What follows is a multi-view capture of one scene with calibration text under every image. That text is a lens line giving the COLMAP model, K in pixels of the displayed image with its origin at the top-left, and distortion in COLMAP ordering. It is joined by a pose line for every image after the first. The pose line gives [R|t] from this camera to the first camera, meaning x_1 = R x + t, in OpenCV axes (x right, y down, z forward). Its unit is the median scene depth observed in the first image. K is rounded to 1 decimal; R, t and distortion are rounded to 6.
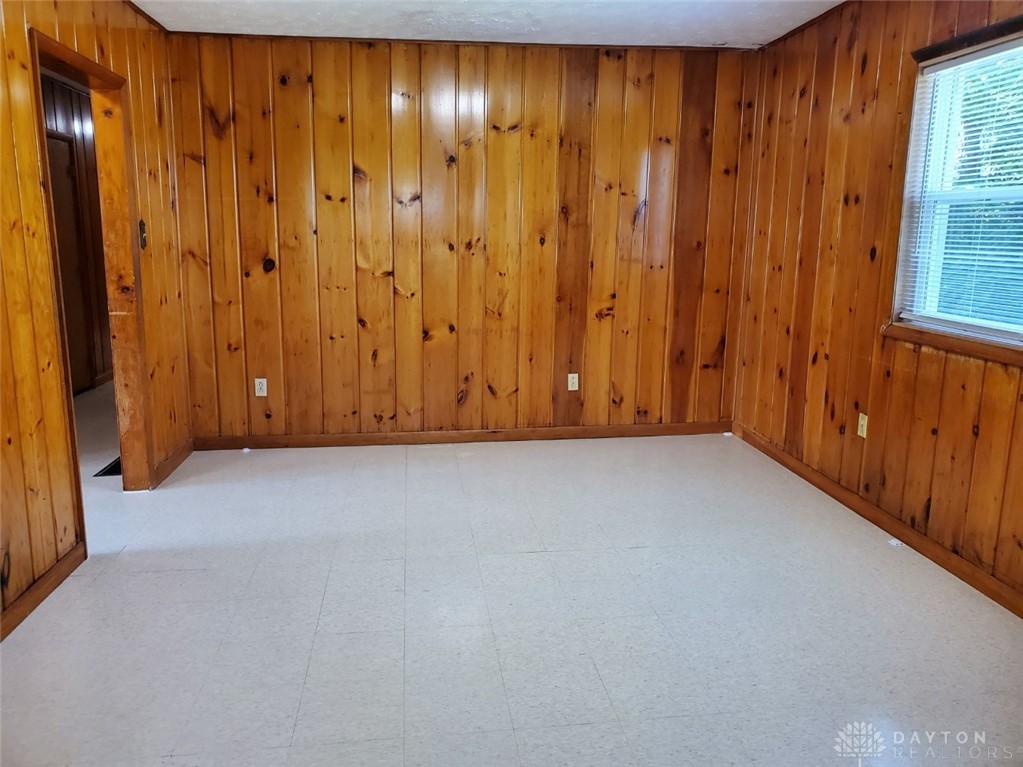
lens RADIAL K [[788.0, 0, 514.7], [0, 788.0, 382.5], [0, 0, 1]] dist [-0.001764, -0.000774]
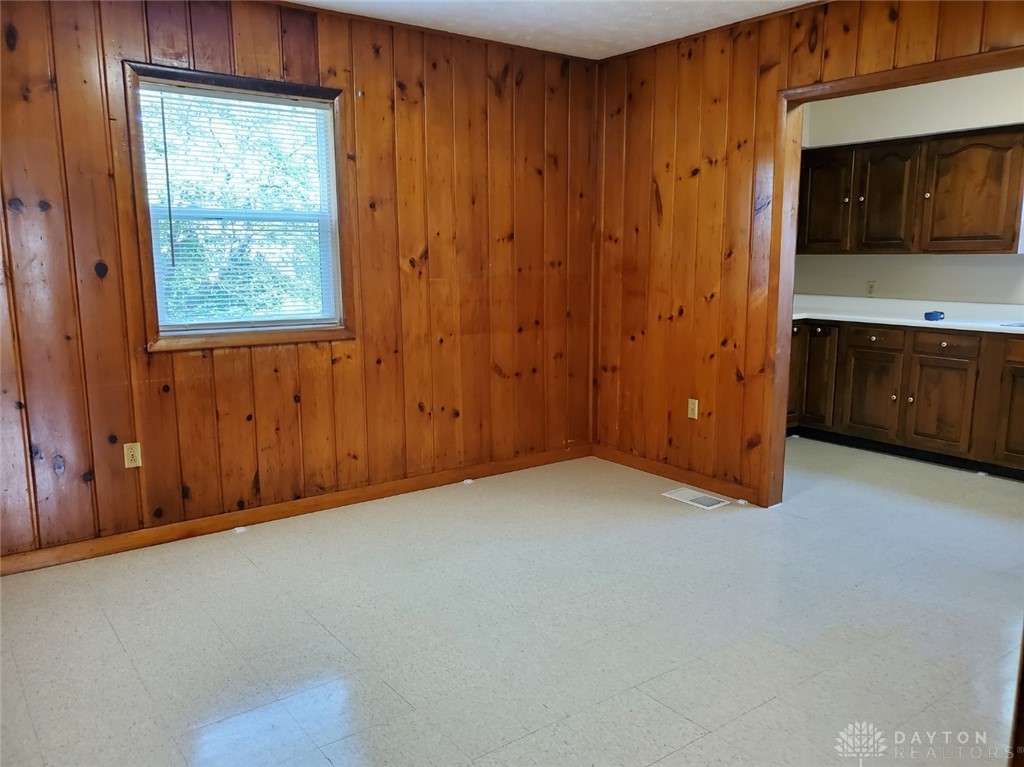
lens RADIAL K [[788.8, 0, 516.2], [0, 788.8, 386.5], [0, 0, 1]] dist [-0.001764, -0.000774]
pose [[-0.487216, -0.152779, 0.859814, -0.661753], [0.162929, 0.951387, 0.261374, -0.224678], [-0.857948, 0.267434, -0.438639, 1.180008]]
